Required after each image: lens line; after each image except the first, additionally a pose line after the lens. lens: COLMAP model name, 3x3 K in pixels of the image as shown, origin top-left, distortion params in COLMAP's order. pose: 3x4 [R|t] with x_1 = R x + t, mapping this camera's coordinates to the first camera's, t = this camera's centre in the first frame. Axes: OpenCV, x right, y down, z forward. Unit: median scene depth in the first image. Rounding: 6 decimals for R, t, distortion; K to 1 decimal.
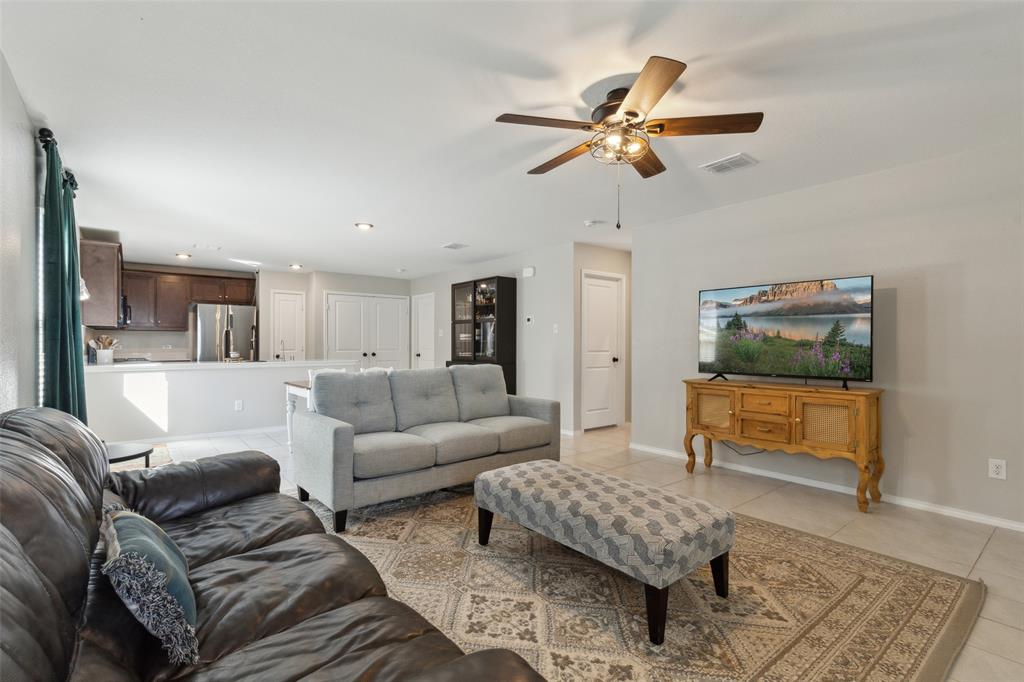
lens RADIAL K [[473.2, 0, 523.0], [0, 473.2, 339.1], [0, 0, 1]] dist [0.005926, 0.000621]
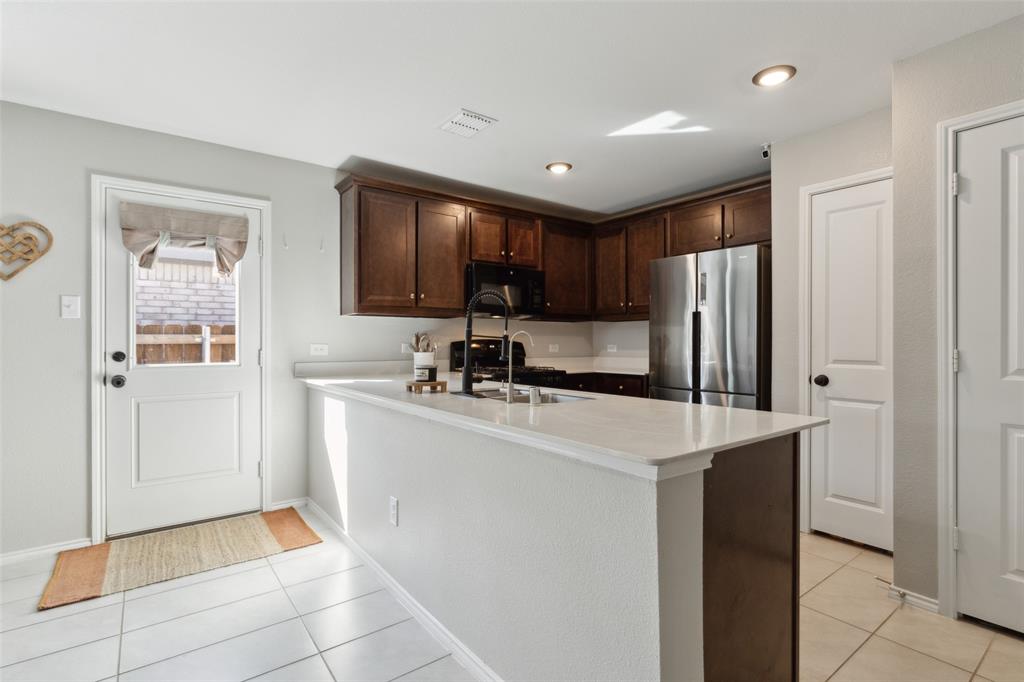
lens RADIAL K [[488.3, 0, 513.4], [0, 488.3, 342.5], [0, 0, 1]] dist [-0.007805, 0.000373]
pose [[-0.042778, 0.002326, -0.999082, -0.261382], [0.012080, 0.999925, 0.001811, 0.010106], [0.999012, -0.011991, -0.042803, 1.299933]]
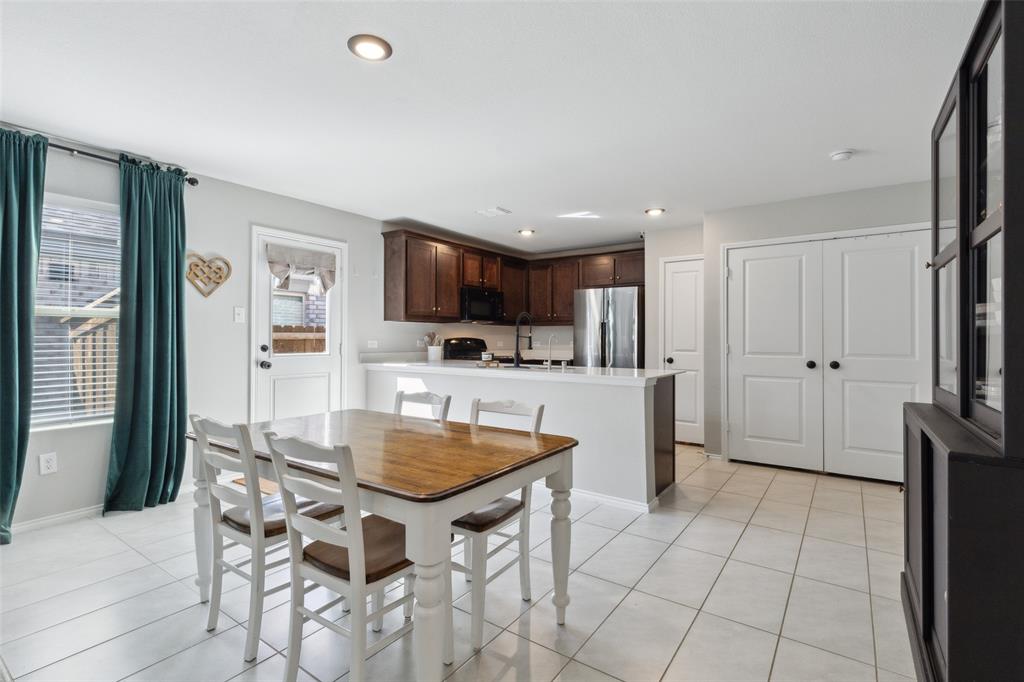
lens RADIAL K [[473.2, 0, 510.3], [0, 473.2, 334.1], [0, 0, 1]] dist [0.005926, 0.000621]
pose [[0.257784, -0.008167, -0.966168, 0.084891], [0.006737, 0.999955, -0.006655, 0.006039], [0.966179, -0.004793, 0.257827, 1.018365]]
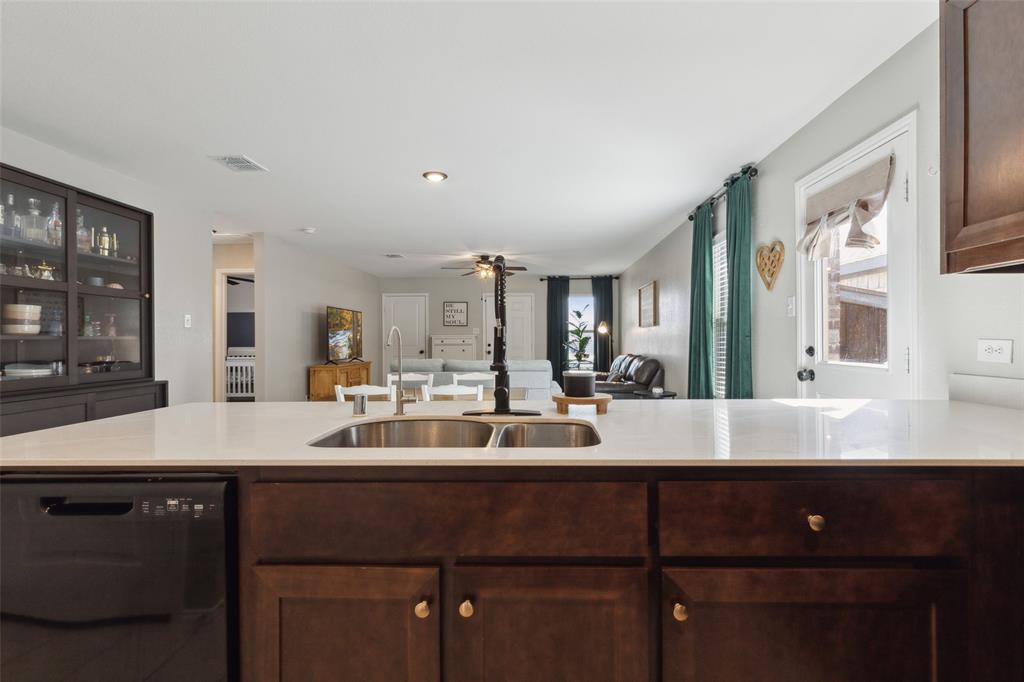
lens RADIAL K [[473.2, 0, 517.2], [0, 473.2, 336.9], [0, 0, 1]] dist [0.005926, 0.000621]
pose [[-0.747861, 0.008668, 0.663798, -0.911218], [-0.000548, 0.999906, -0.013675, 0.013141], [-0.663855, -0.010590, -0.747787, 1.463664]]
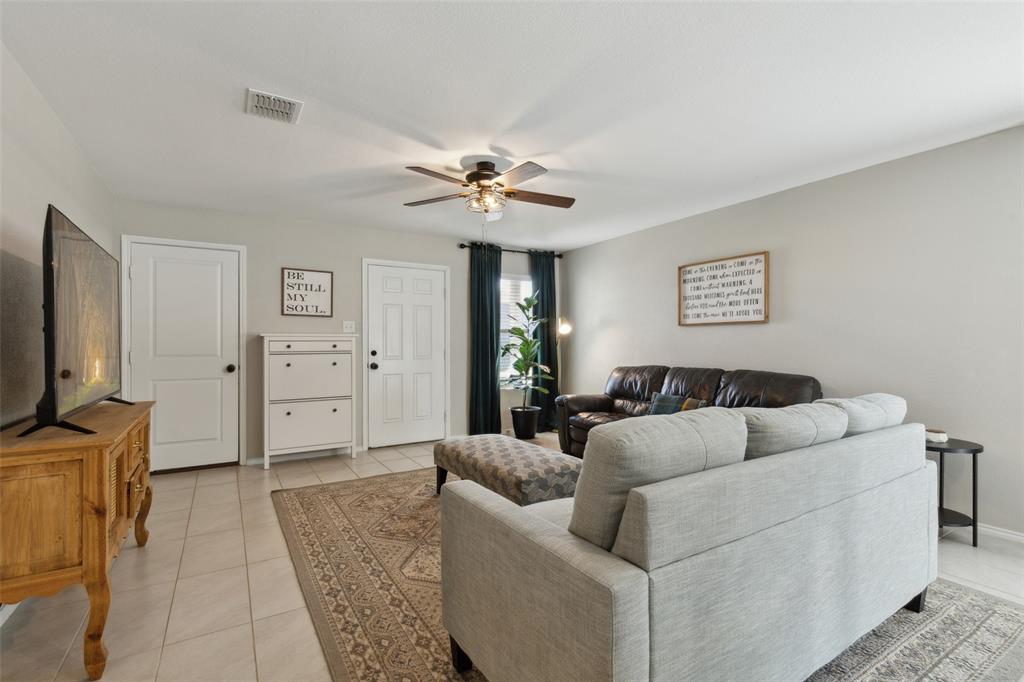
lens RADIAL K [[473.2, 0, 518.6], [0, 473.2, 343.9], [0, 0, 1]] dist [0.005926, 0.000621]
pose [[-0.991334, 0.001827, 0.131351, -0.036896], [0.000977, 0.999978, -0.006539, 0.007519], [-0.131360, -0.006354, -0.991314, 1.126367]]
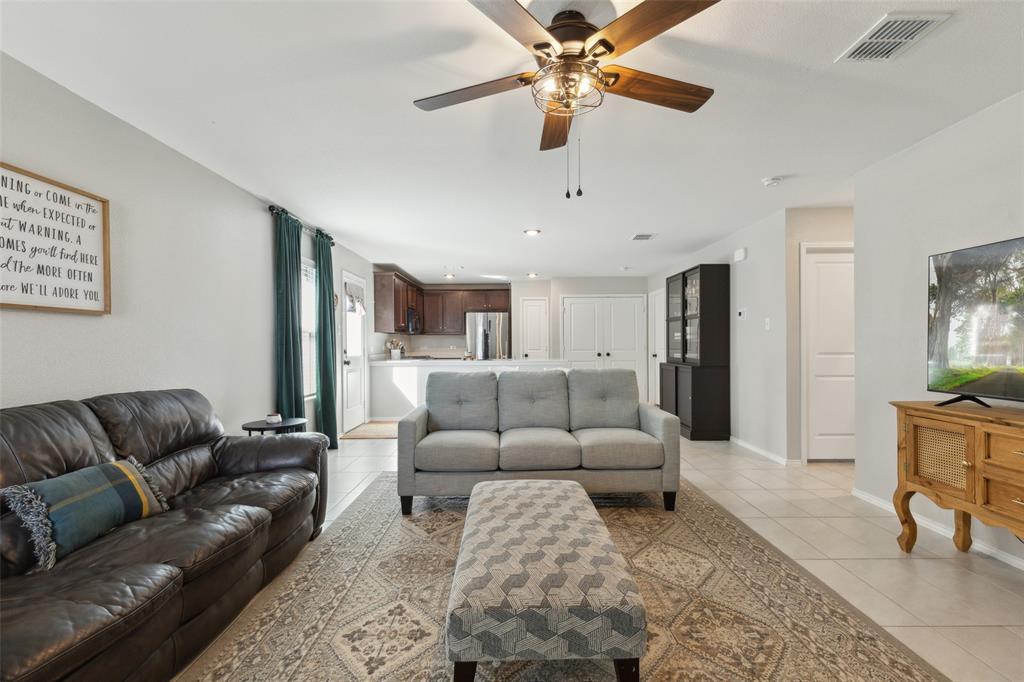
lens RADIAL K [[473.2, 0, 514.1], [0, 473.2, 337.9], [0, 0, 1]] dist [0.005926, 0.000621]
pose [[0.774114, -0.013390, -0.632905, 0.294953], [0.013400, 0.999899, -0.004764, -0.001238], [0.632904, -0.004793, 0.774215, 0.165624]]
